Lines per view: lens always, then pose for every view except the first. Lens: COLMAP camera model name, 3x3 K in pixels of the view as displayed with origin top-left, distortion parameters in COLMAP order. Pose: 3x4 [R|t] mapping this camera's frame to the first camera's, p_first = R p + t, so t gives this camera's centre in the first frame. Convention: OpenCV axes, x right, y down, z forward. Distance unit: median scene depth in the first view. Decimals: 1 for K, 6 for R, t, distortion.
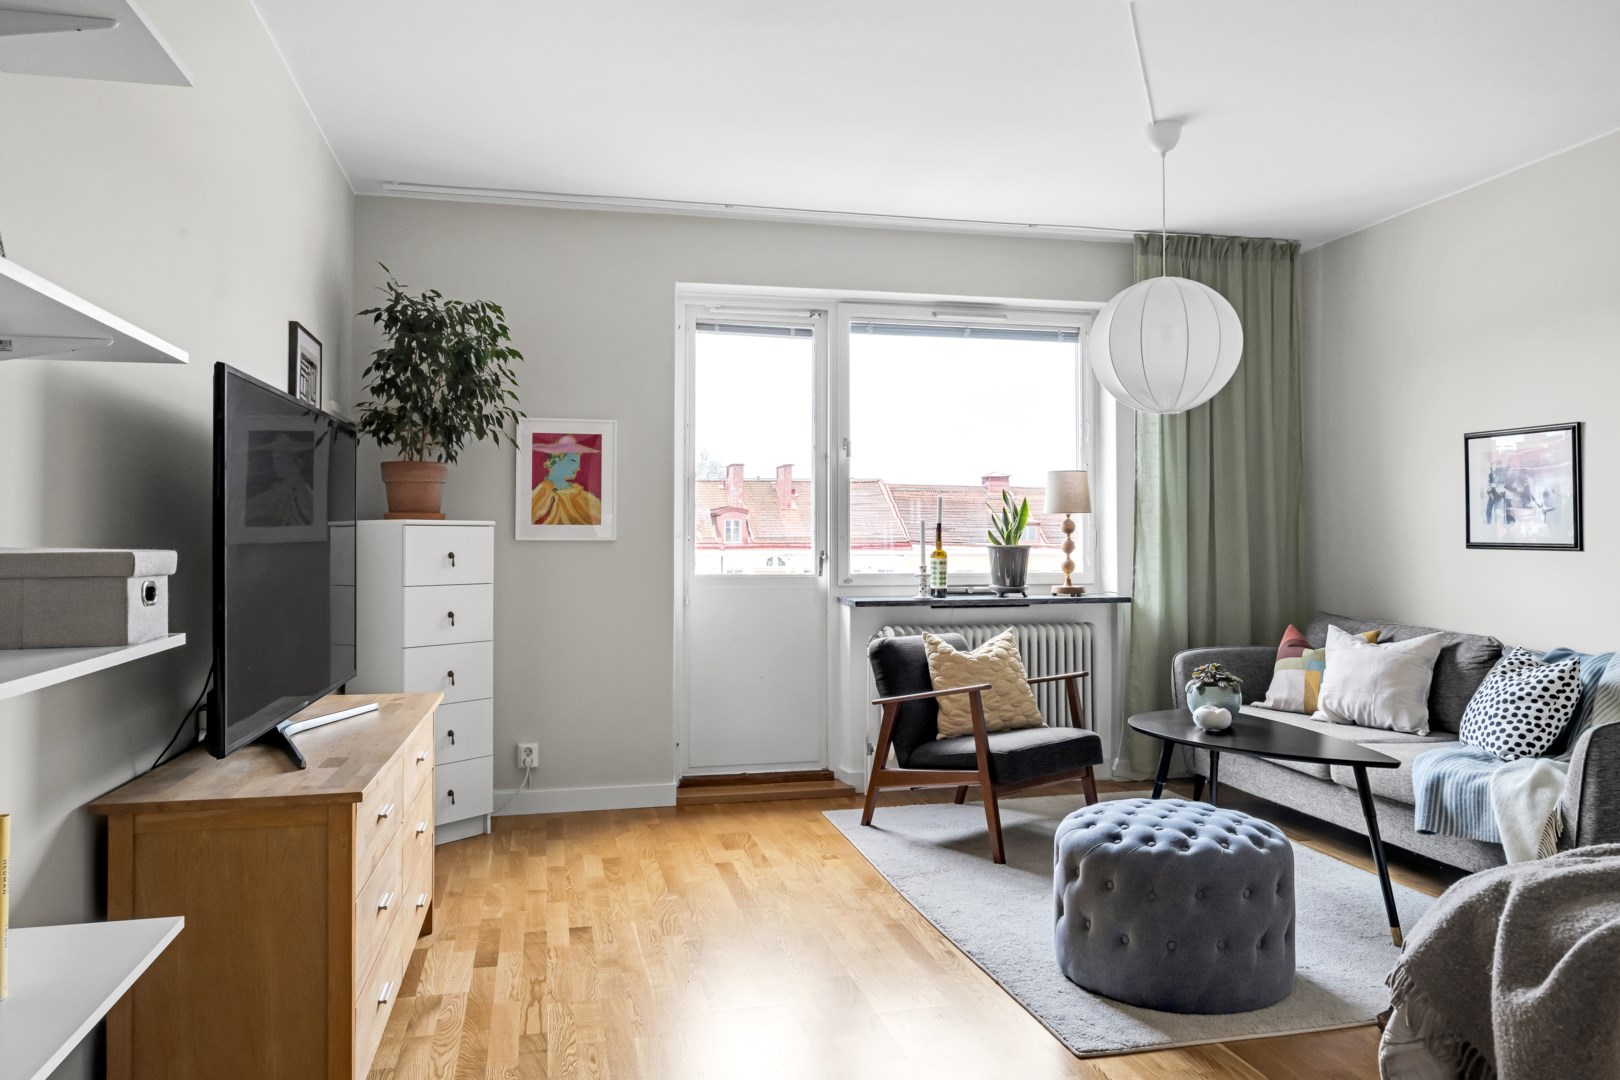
lens RADIAL K [[1100.3, 0, 813.7], [0, 1100.3, 533.6], [0, 0, 1]] dist [-0.009882, 0.000072]
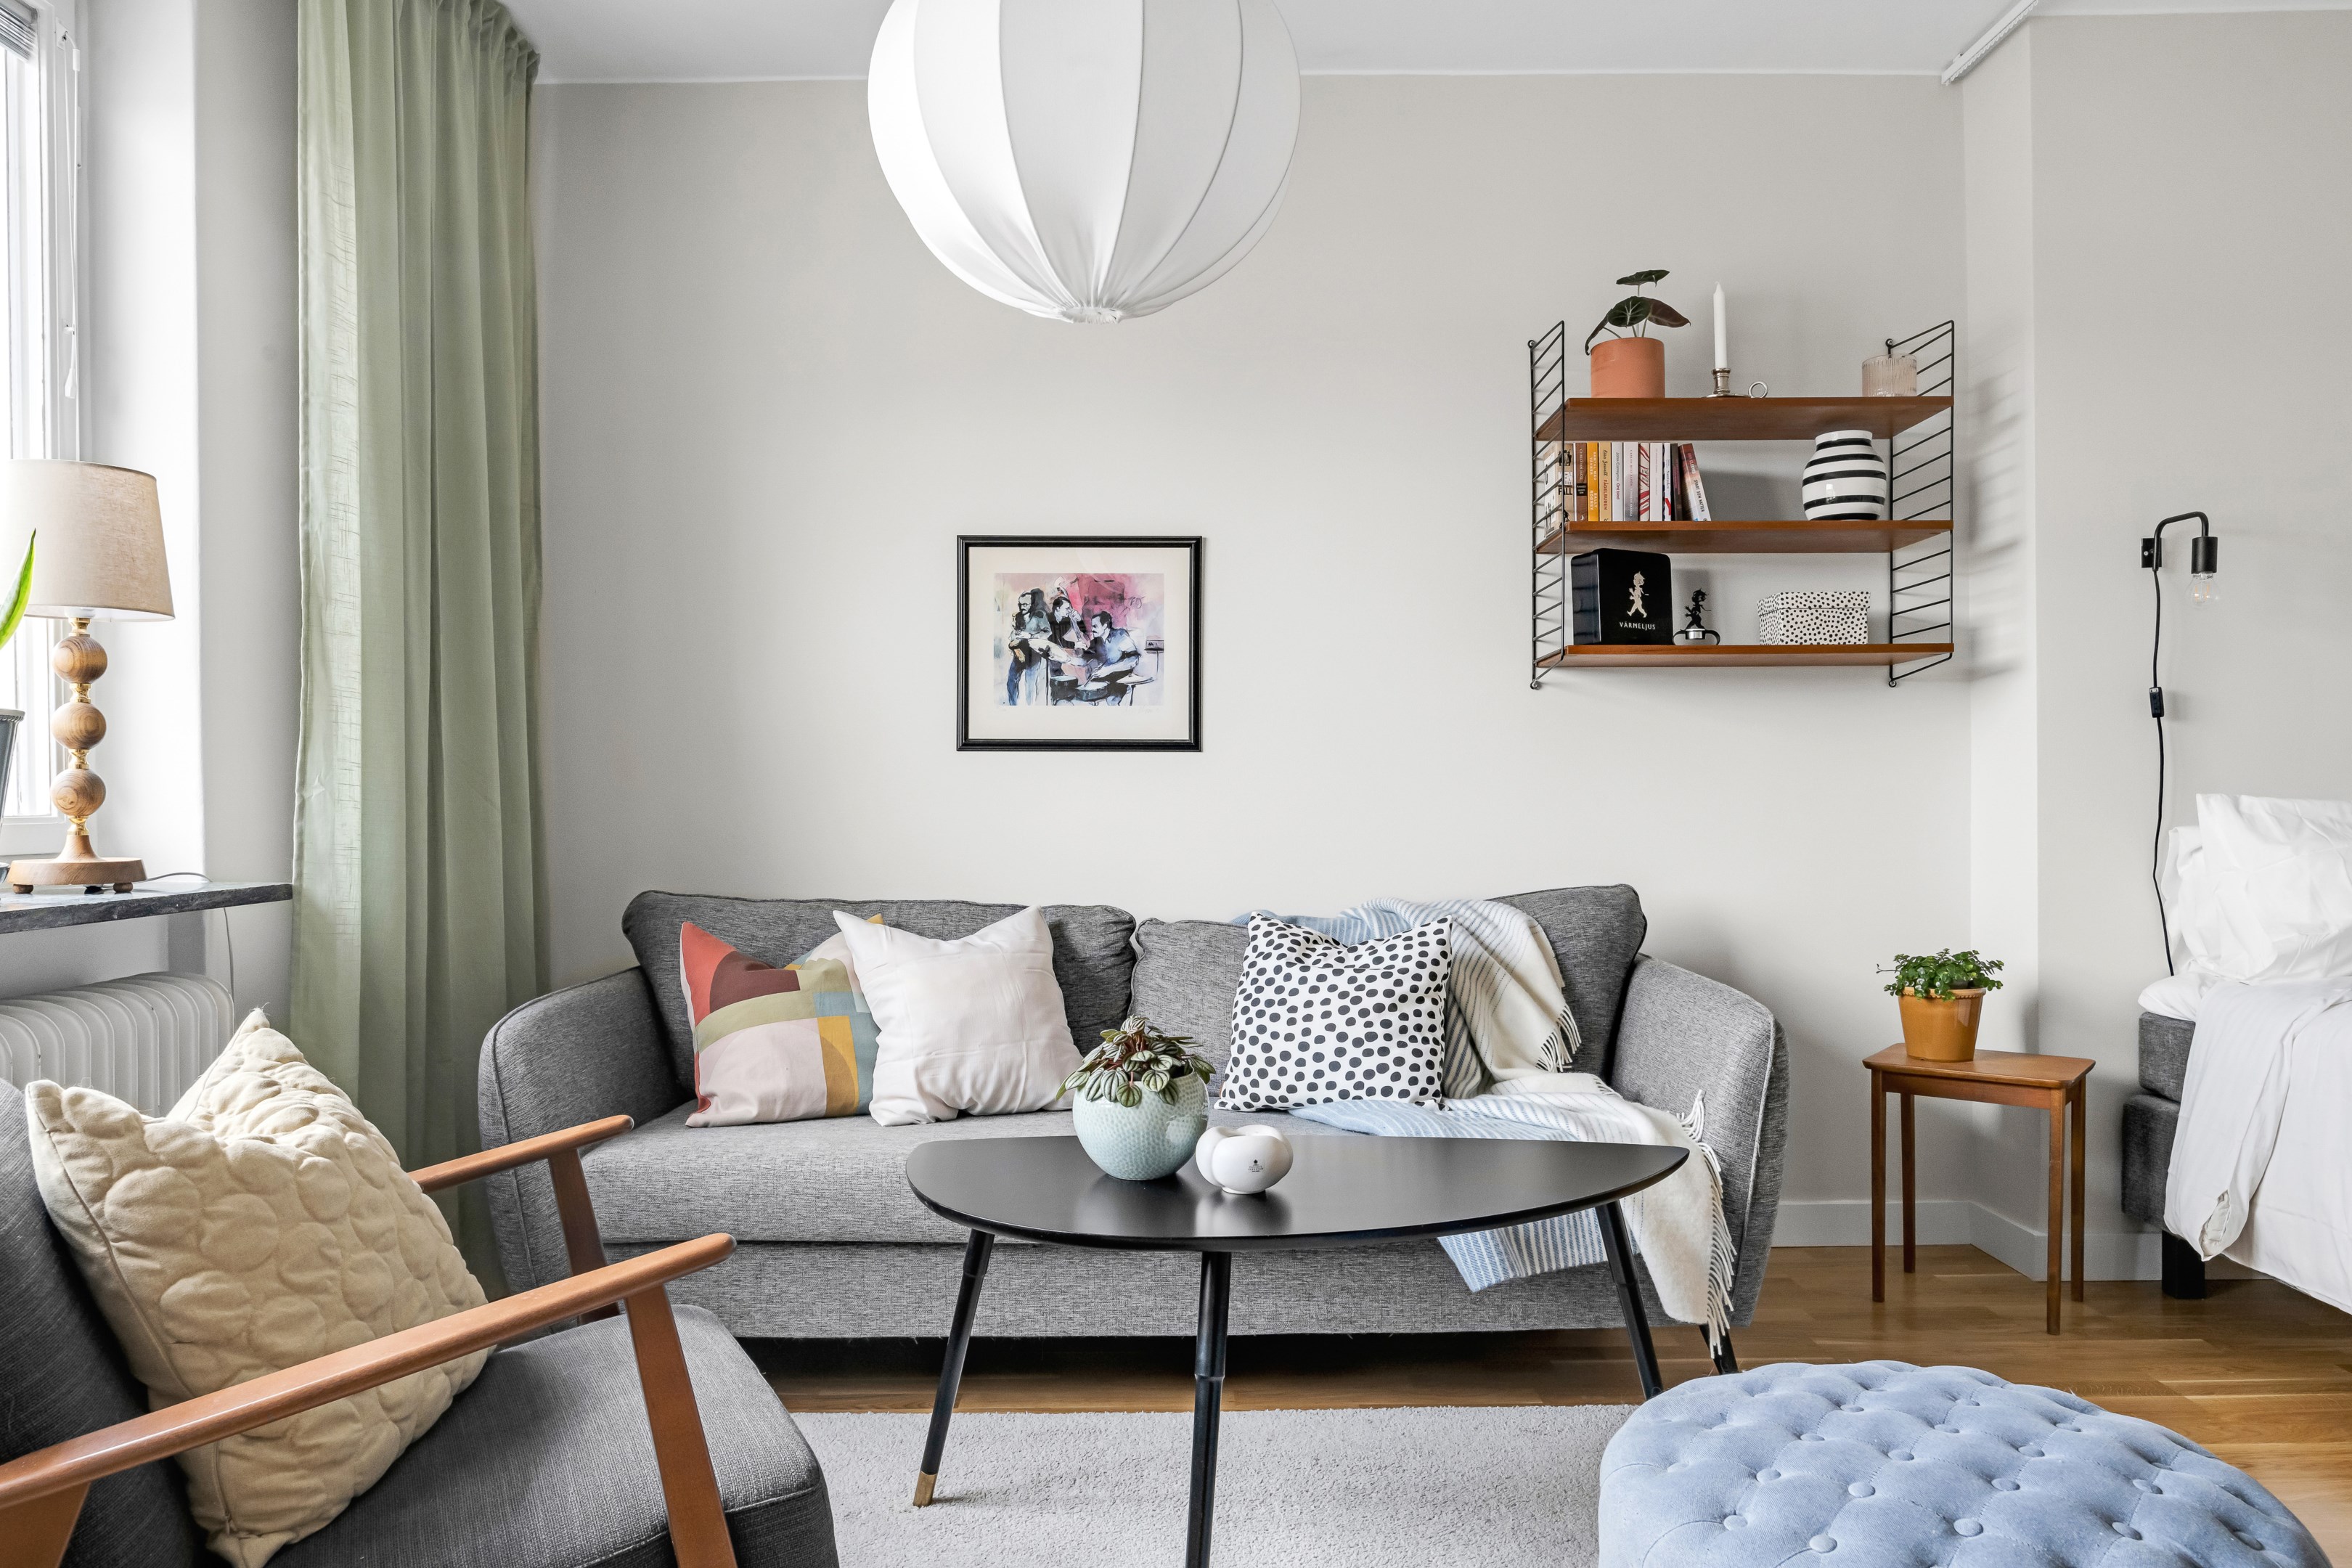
lens RADIAL K [[1597.5, 0, 1156.0], [0, 1597.5, 801.4], [0, 0, 1]] dist [-0.009882, 0.000072]
pose [[0.240995, -0.002817, 0.970522, -0.142746], [0.001542, 0.999996, 0.002519, 0.037675], [-0.970525, 0.000889, 0.240998, 0.740853]]
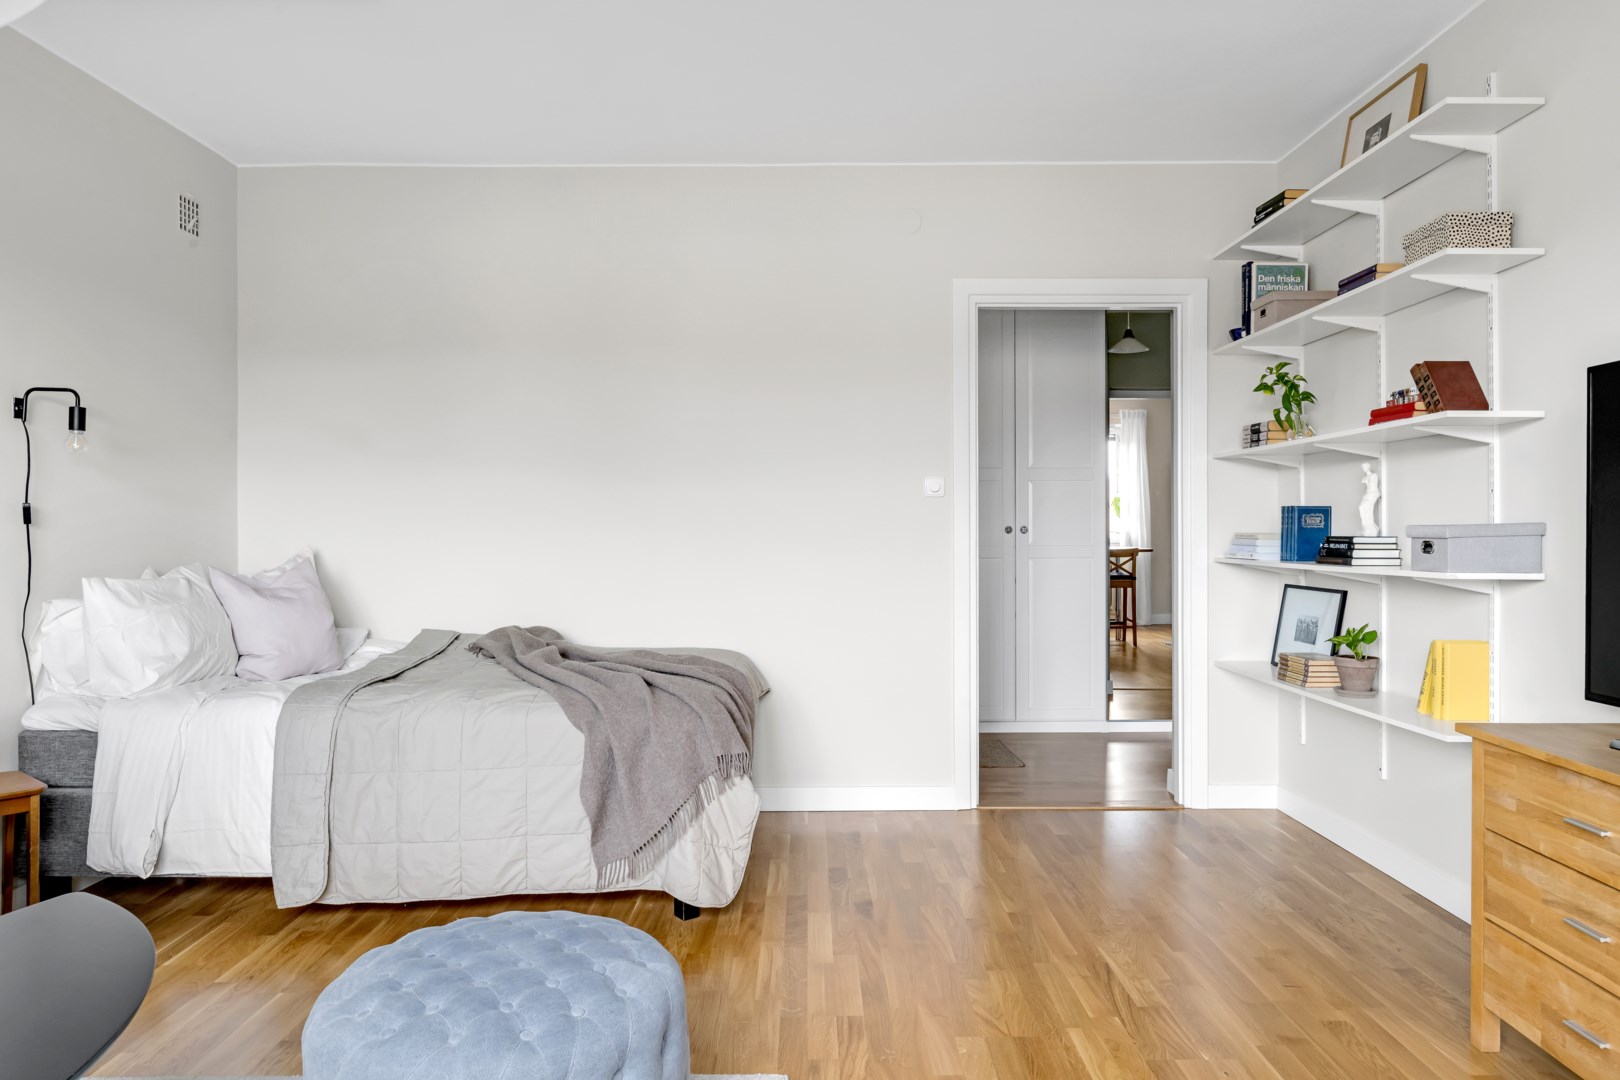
lens RADIAL K [[1100.3, 0, 808.2], [0, 1100.3, 532.2], [0, 0, 1]] dist [-0.009882, 0.000072]
pose [[-0.974860, 0.003926, 0.222786, -0.008112], [0.003130, 0.999987, -0.003926, 0.015182], [-0.222798, -0.003130, -0.974860, 1.014672]]
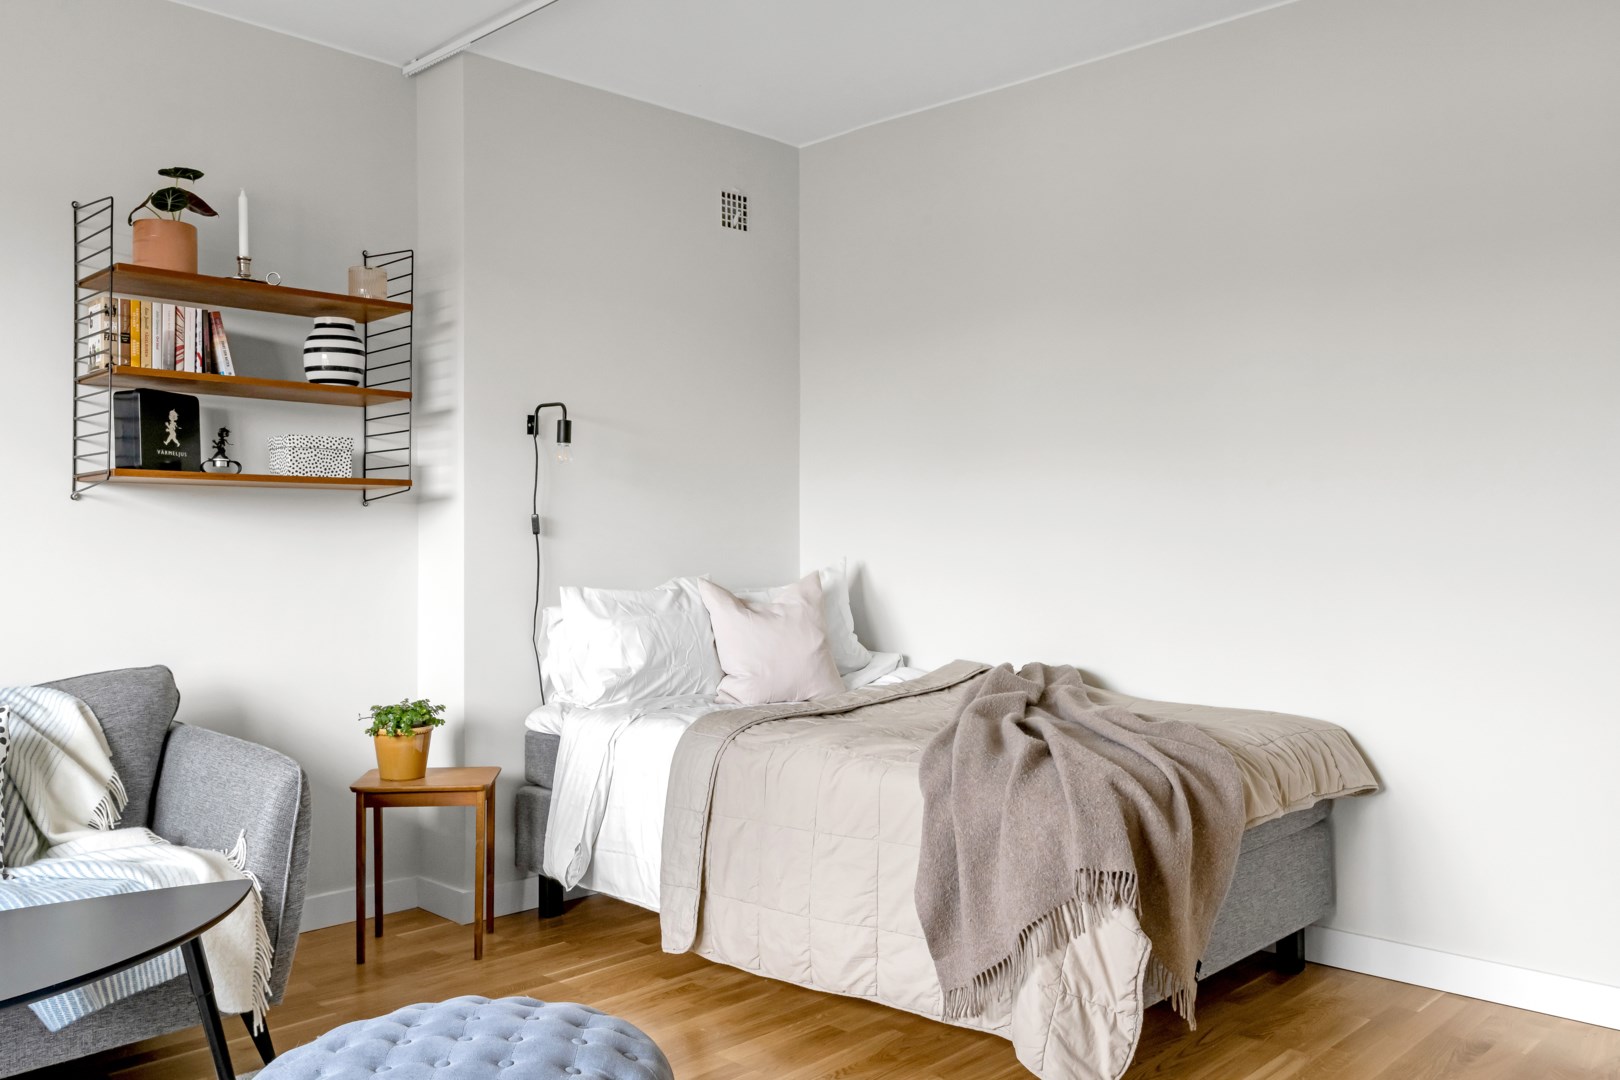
lens RADIAL K [[1328.3, 0, 811.0], [0, 1328.3, 534.8], [0, 0, 1]] dist [0.002787, -0.006123]
pose [[-0.526980, 0.007689, 0.849843, -0.197948], [-0.000111, 0.999958, -0.009116, 0.014211], [-0.849878, -0.004898, -0.526957, 0.786702]]
